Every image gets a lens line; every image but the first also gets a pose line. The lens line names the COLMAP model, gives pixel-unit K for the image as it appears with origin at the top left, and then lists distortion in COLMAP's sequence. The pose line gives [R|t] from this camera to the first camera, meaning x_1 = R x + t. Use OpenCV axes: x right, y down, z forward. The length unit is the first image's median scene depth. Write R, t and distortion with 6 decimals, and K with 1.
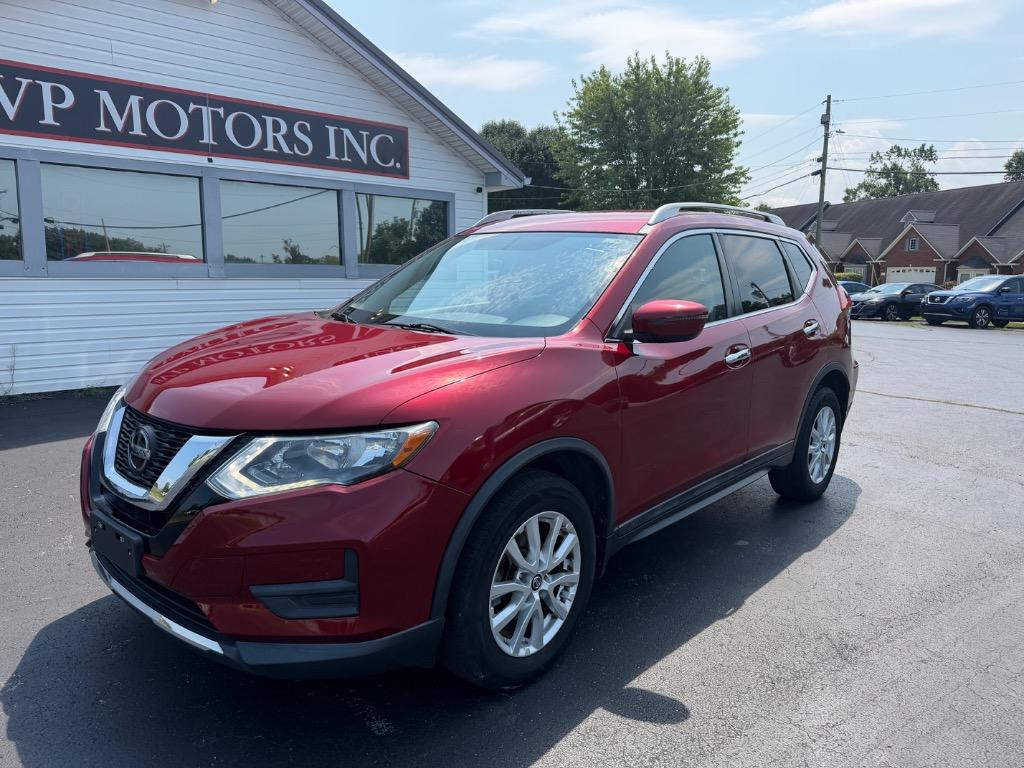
lens RADIAL K [[722.7, 0, 512.0], [0, 722.7, 384.0], [0, 0, 1]] dist [0.015353, -0.027640]
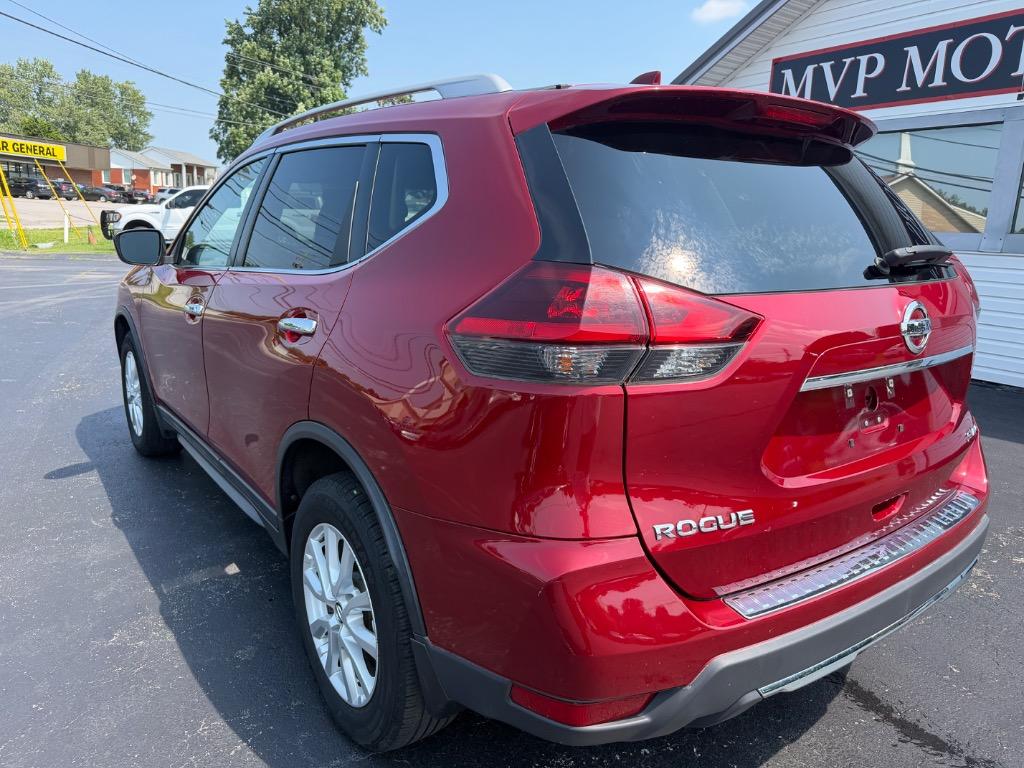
lens RADIAL K [[722.7, 0, 512.0], [0, 722.7, 384.0], [0, 0, 1]] dist [0.015353, -0.027640]
pose [[-0.203052, 0.191985, -0.960162, 0.404610], [-0.187648, 0.954785, 0.230593, -0.083191], [0.961019, 0.226994, -0.157845, 0.581780]]
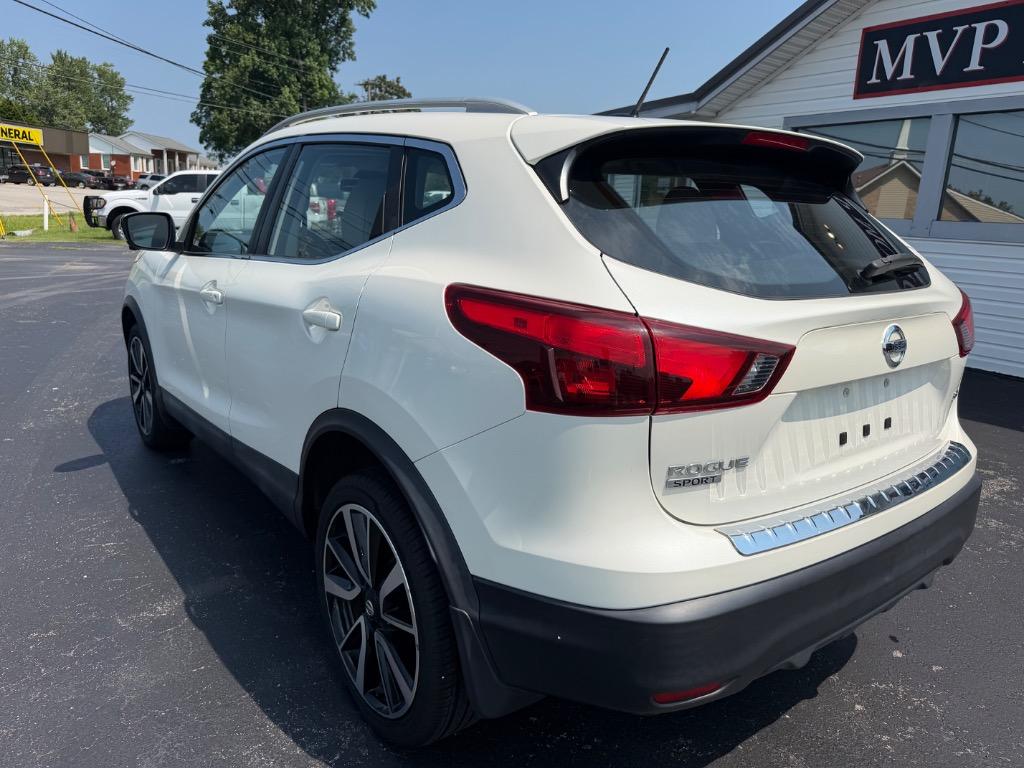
lens RADIAL K [[722.7, 0, 512.0], [0, 722.7, 384.0], [0, 0, 1]] dist [0.015353, -0.027640]
pose [[-0.181153, 0.205143, -0.961821, 0.317242], [-0.193757, 0.951389, 0.239410, -0.065514], [0.964179, 0.229730, -0.132599, 0.485673]]
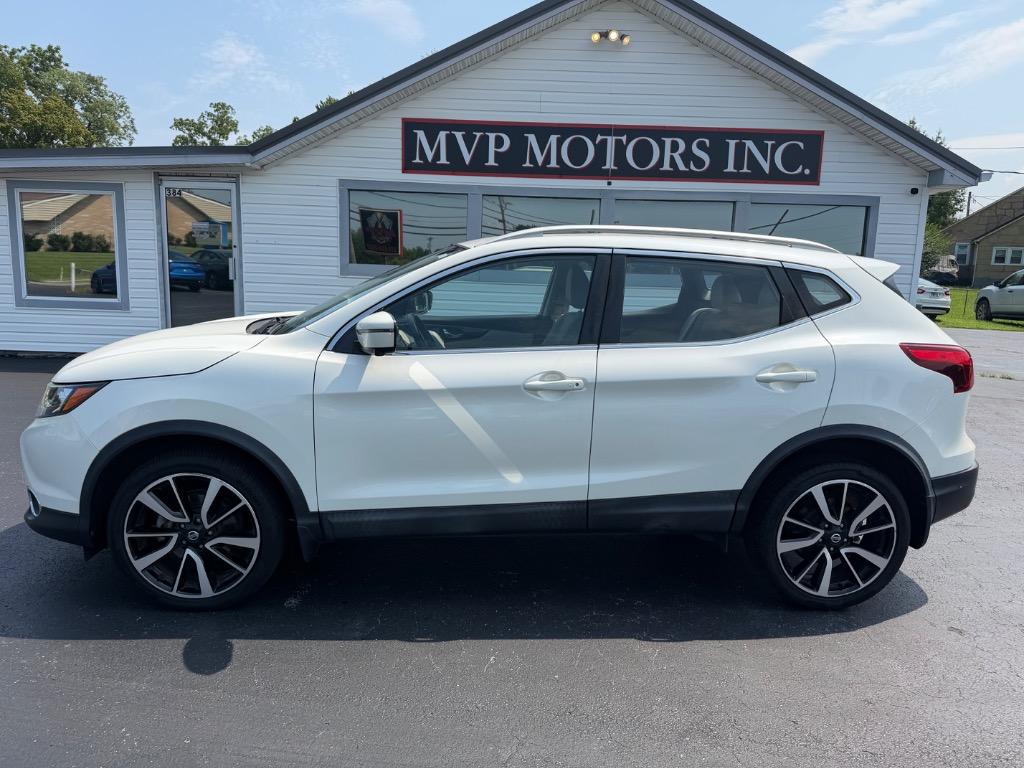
lens RADIAL K [[722.7, 0, 512.0], [0, 722.7, 384.0], [0, 0, 1]] dist [0.015353, -0.027640]
pose [[0.721195, 0.122889, -0.681745, 0.255847], [-0.130193, 0.990647, 0.040843, -0.014983], [0.680388, 0.059302, 0.730449, 0.059572]]
